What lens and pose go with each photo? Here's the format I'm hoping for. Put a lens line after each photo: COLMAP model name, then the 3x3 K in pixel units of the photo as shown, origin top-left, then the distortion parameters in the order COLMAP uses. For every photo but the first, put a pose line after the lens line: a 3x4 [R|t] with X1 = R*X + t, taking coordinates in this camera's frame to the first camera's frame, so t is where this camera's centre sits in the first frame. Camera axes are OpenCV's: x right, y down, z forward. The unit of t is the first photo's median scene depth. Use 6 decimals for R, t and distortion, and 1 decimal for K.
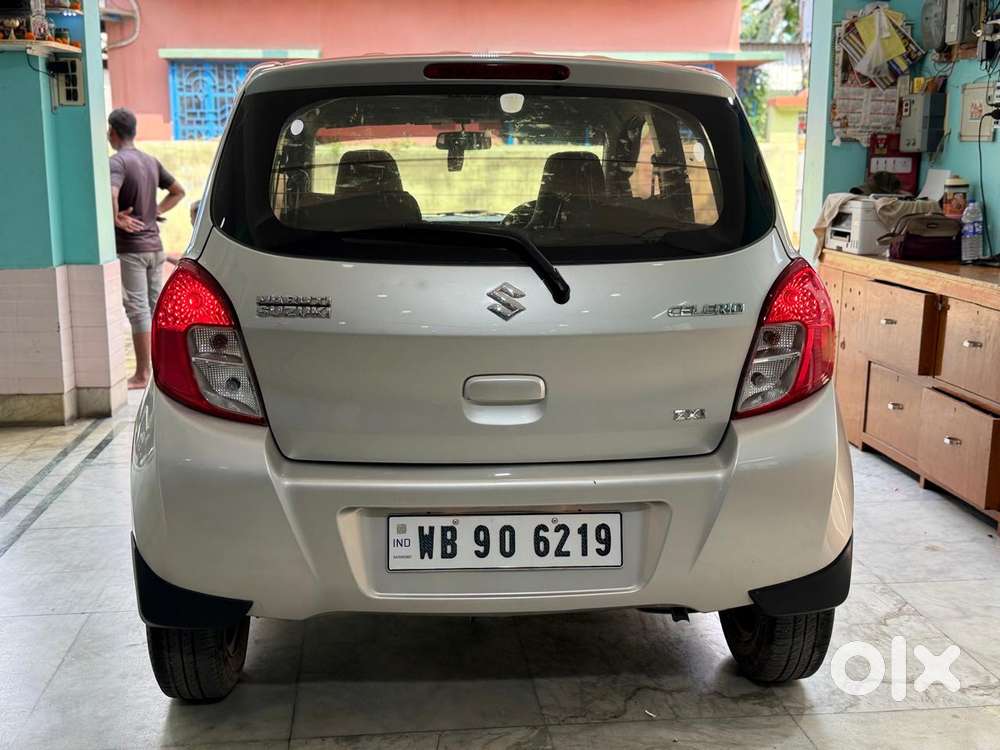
lens RADIAL K [[1342.6, 0, 517.0], [0, 1342.6, 340.9], [0, 0, 1]] dist [0.135618, 0.000000]
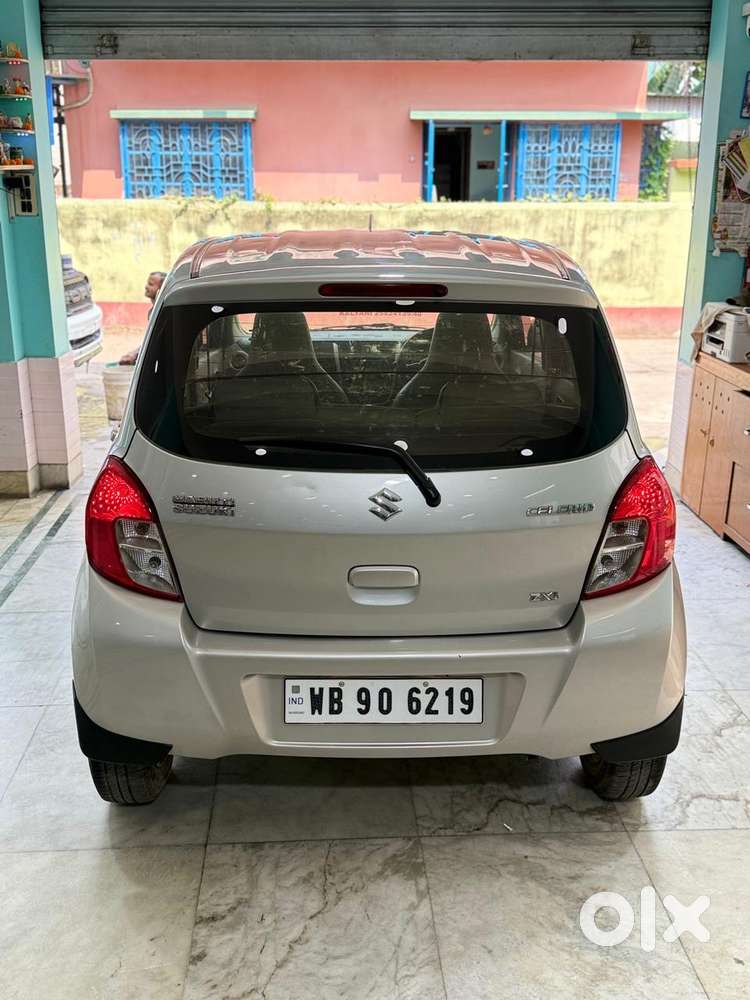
lens RADIAL K [[1208.8, 0, 384.8], [0, 1208.8, 478.3], [0, 0, 1]] dist [0.150857, 0.000000]
pose [[0.998710, 0.017822, -0.047554, 0.039332], [-0.011708, 0.991977, 0.125874, -0.177538], [0.049415, -0.125154, 0.990906, -0.031303]]
